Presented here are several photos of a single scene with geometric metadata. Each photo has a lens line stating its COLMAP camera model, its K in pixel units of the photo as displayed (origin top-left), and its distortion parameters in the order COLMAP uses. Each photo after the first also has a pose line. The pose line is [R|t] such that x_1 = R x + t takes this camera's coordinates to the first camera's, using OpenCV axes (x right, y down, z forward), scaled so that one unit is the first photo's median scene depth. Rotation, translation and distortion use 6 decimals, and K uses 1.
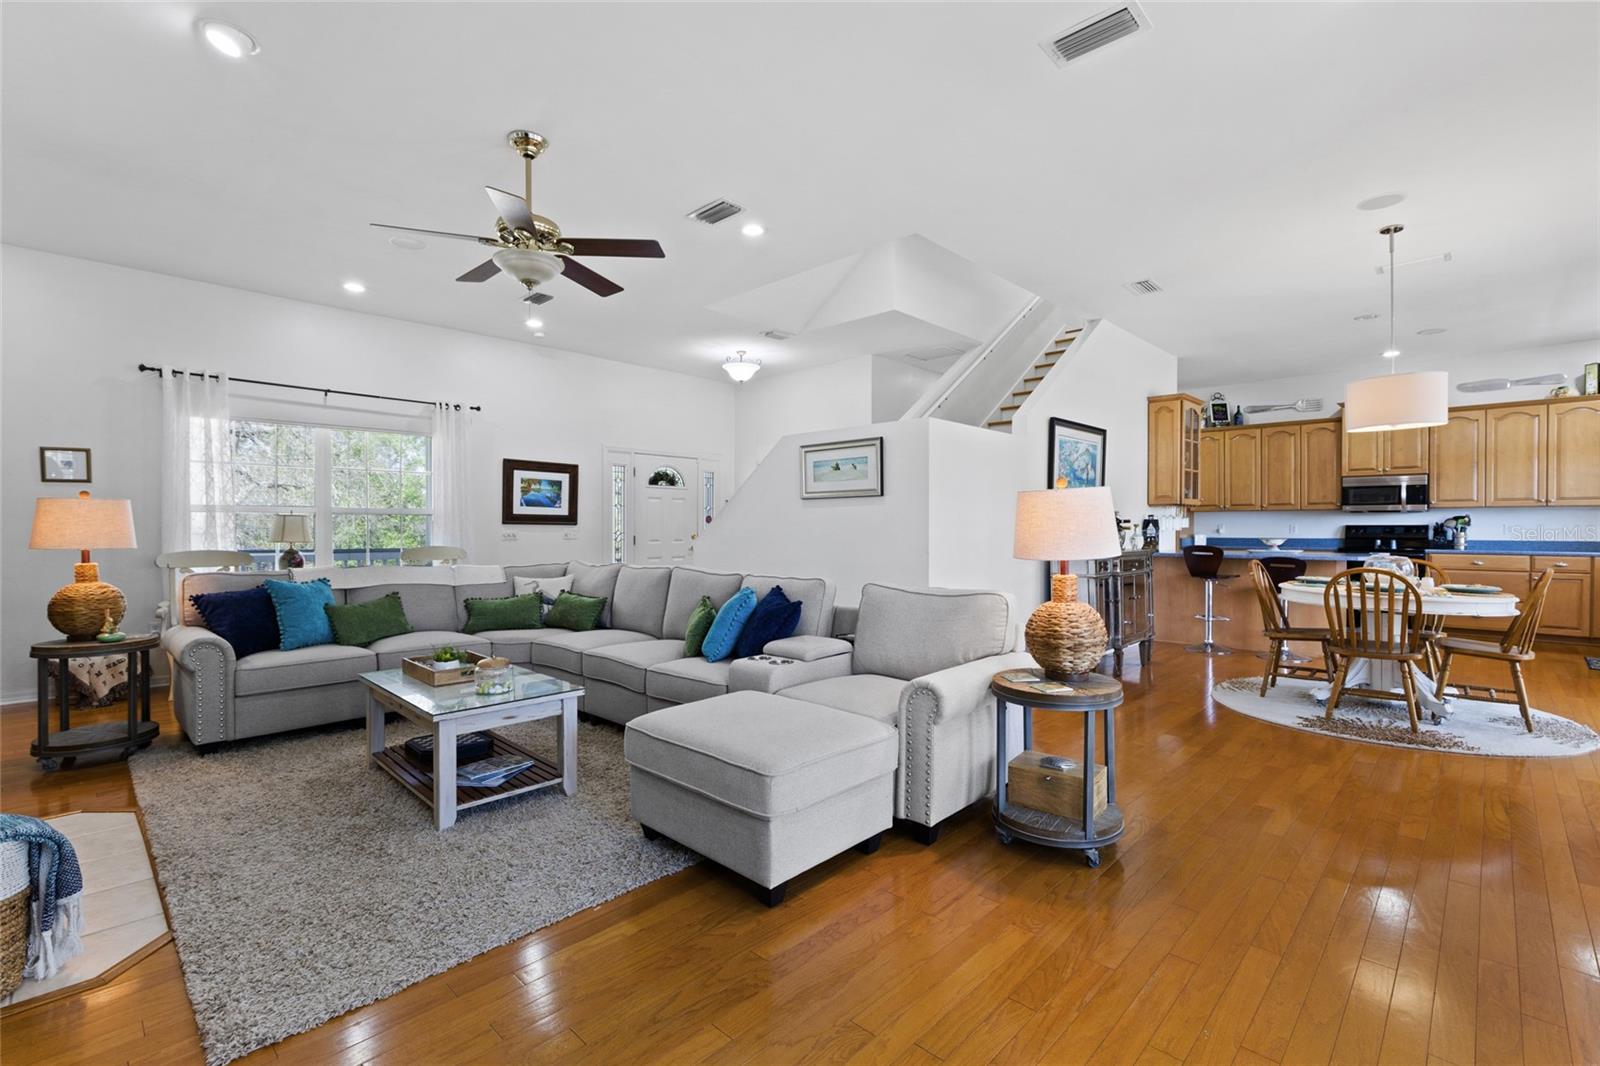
lens RADIAL K [[722.9, 0, 806.8], [0, 722.9, 524.5], [0, 0, 1]] dist [0.003969, 0.000611]
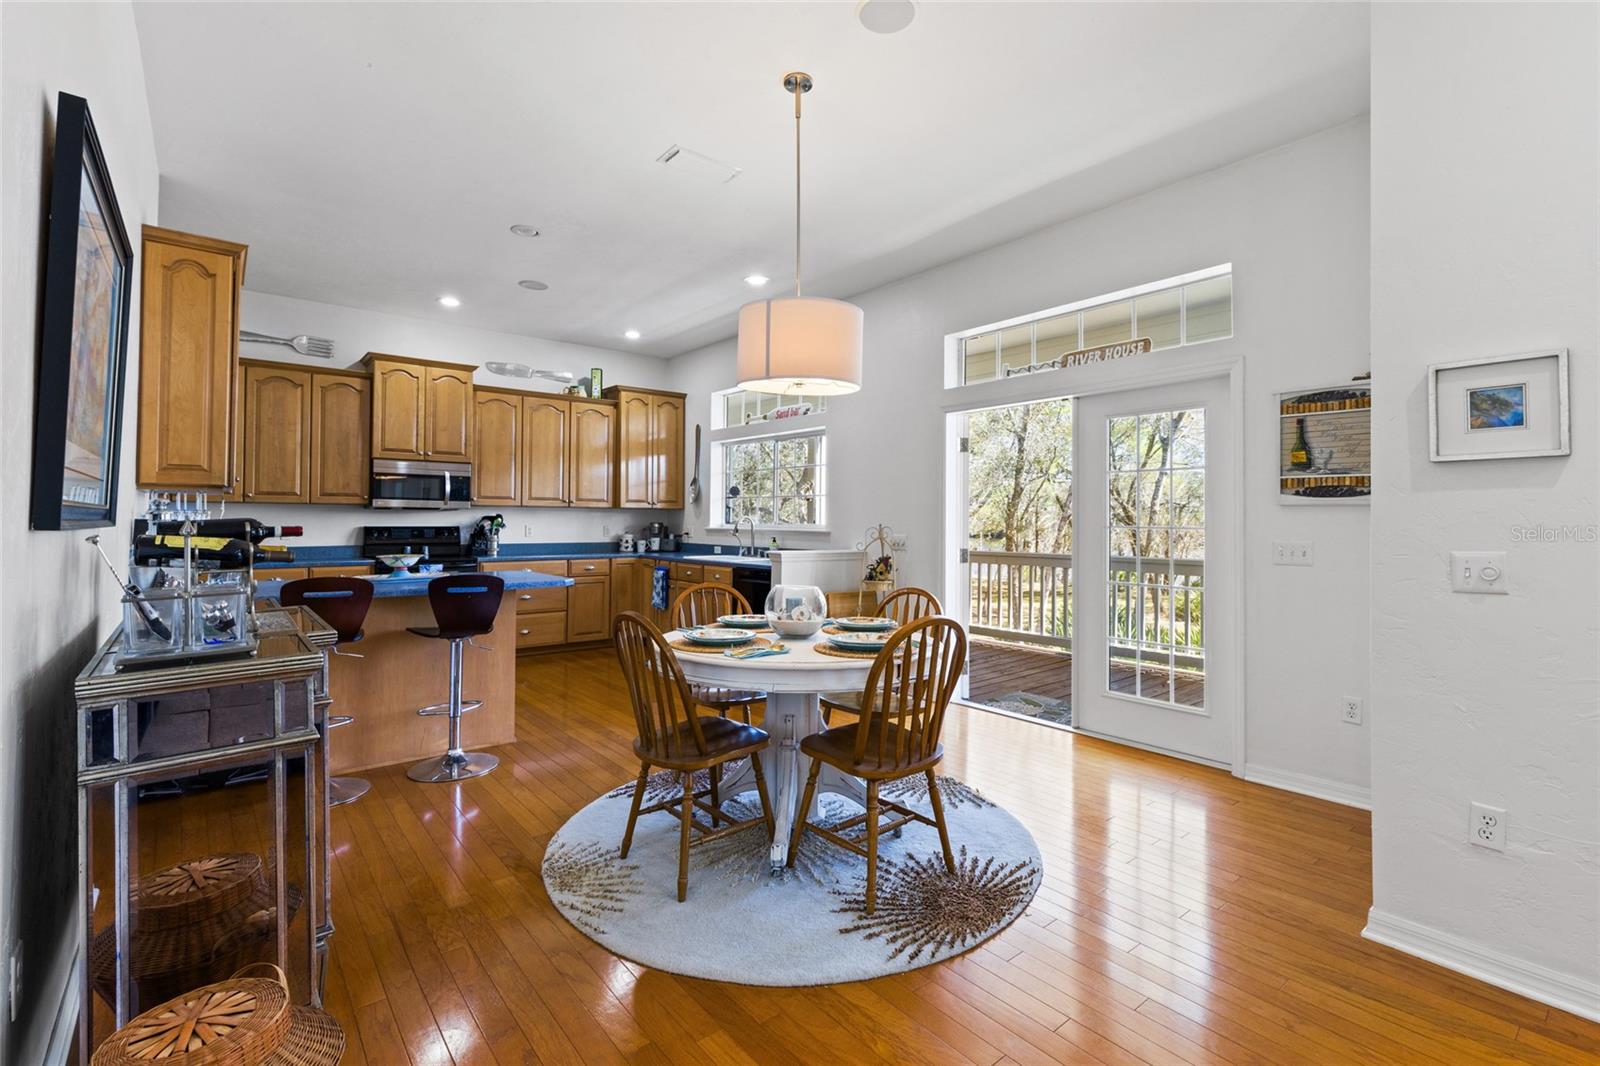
lens RADIAL K [[722.9, 0, 806.8], [0, 722.9, 524.5], [0, 0, 1]] dist [0.003969, 0.000611]
pose [[0.114467, -0.004955, 0.993415, 0.095648], [-0.006319, 0.999964, 0.005716, -0.009003], [-0.993407, -0.006932, 0.114432, 0.543120]]
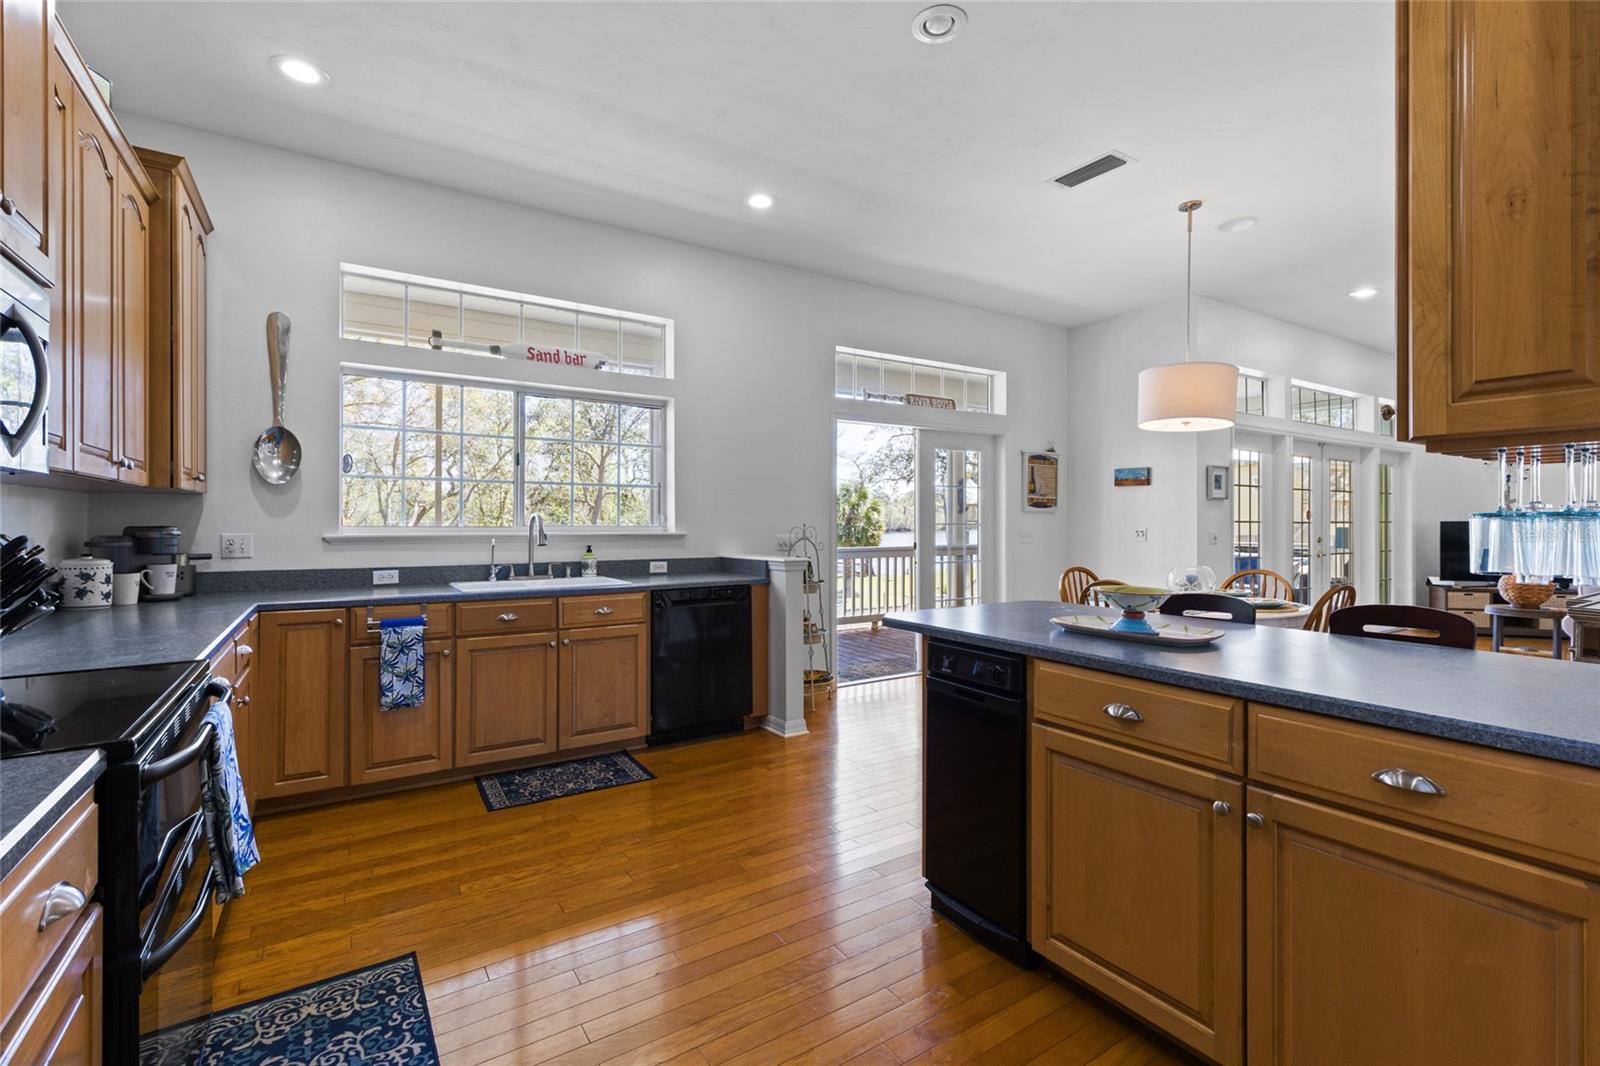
lens RADIAL K [[722.9, 0, 806.8], [0, 722.9, 524.5], [0, 0, 1]] dist [0.003969, 0.000611]
pose [[-0.975861, 0.002230, 0.218379, 0.639074], [0.001630, 0.999994, -0.002929, -0.003071], [-0.218384, -0.002502, -0.975860, 1.181145]]
